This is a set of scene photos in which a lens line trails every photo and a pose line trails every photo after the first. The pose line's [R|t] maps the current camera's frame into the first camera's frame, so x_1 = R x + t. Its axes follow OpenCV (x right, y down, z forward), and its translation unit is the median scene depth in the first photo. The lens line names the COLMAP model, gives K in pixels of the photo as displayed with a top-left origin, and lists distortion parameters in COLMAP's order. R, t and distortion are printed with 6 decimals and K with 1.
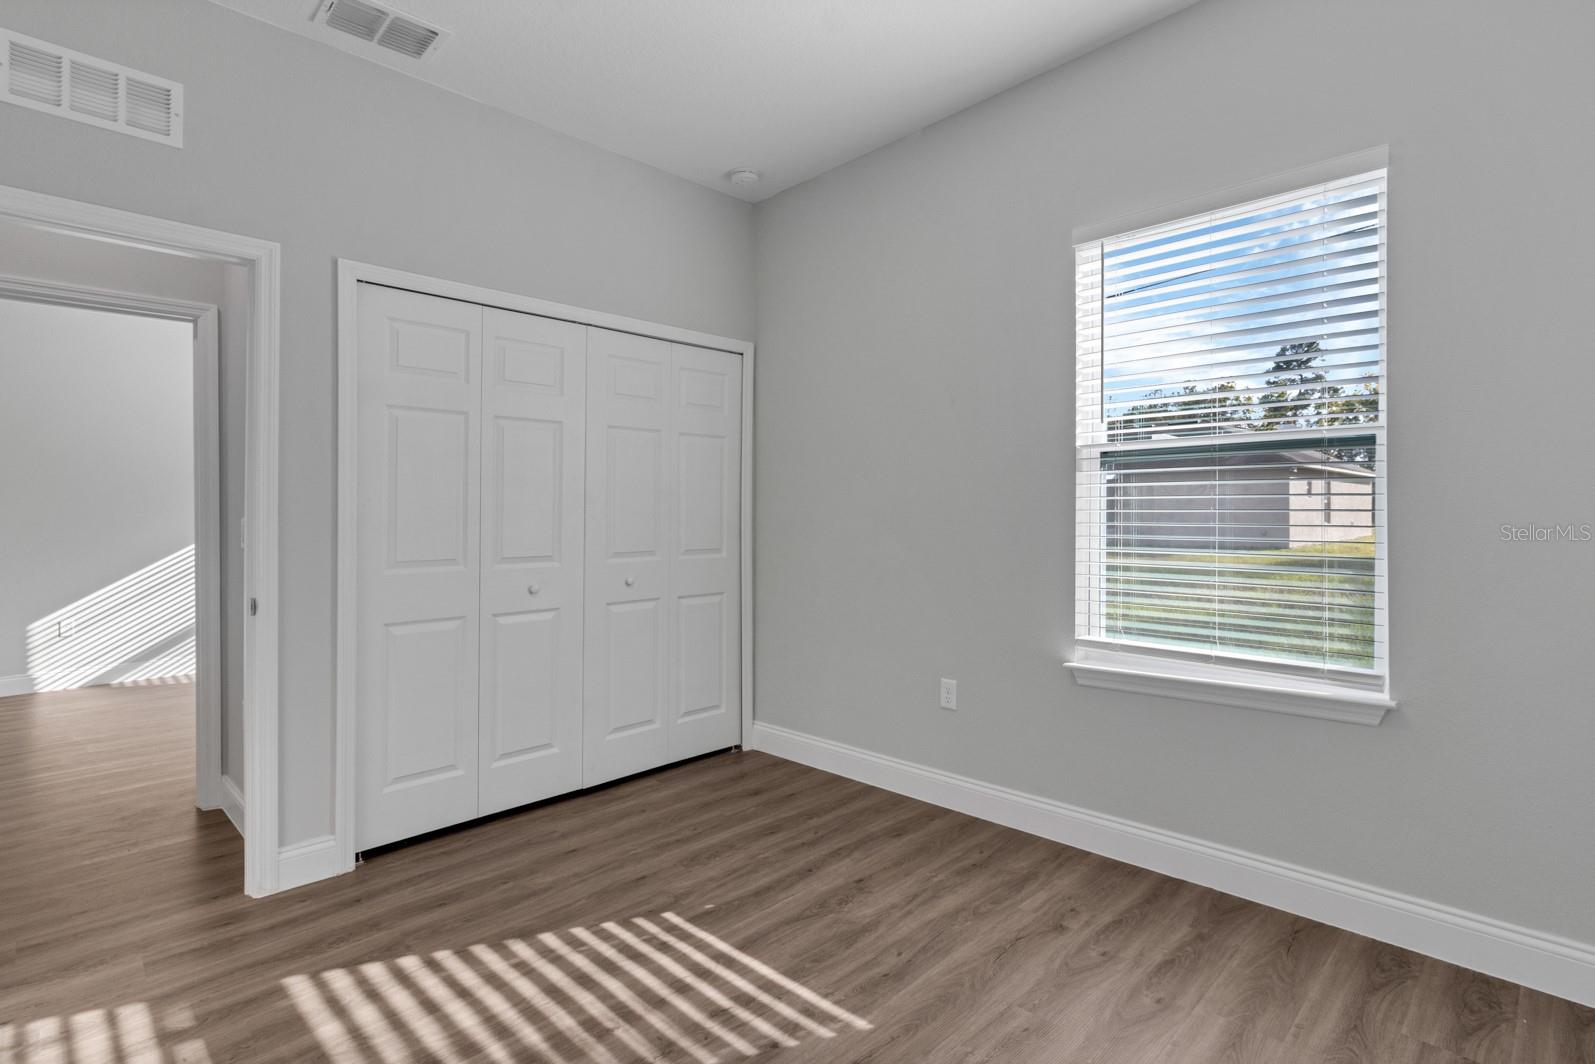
lens RADIAL K [[736.6, 0, 800.0], [0, 736.6, 518.3], [0, 0, 1]] dist [0.000328, -0.000455]
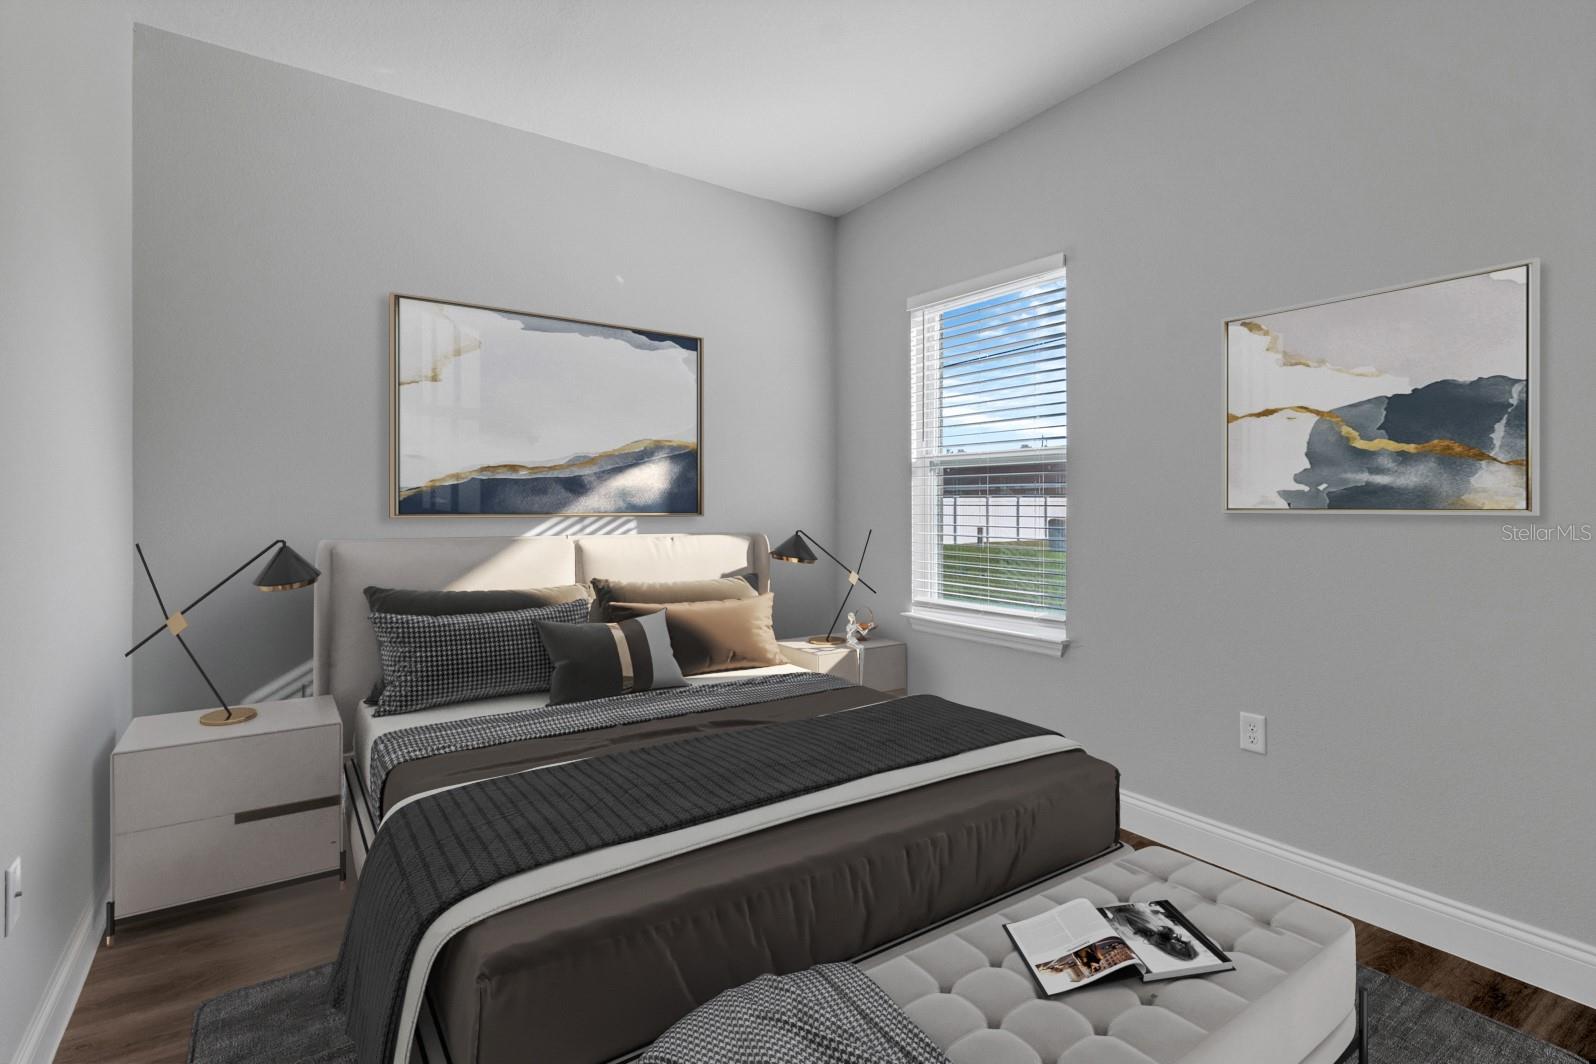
lens RADIAL K [[737.1, 0, 800.5], [0, 737.1, 518.3], [0, 0, 1]] dist [0.000328, -0.000455]
pose [[0.987742, 0.010705, -0.155726, 0.385606], [-0.009596, 0.999923, 0.007870, 0.004065], [0.155799, -0.006279, 0.987769, -0.373935]]
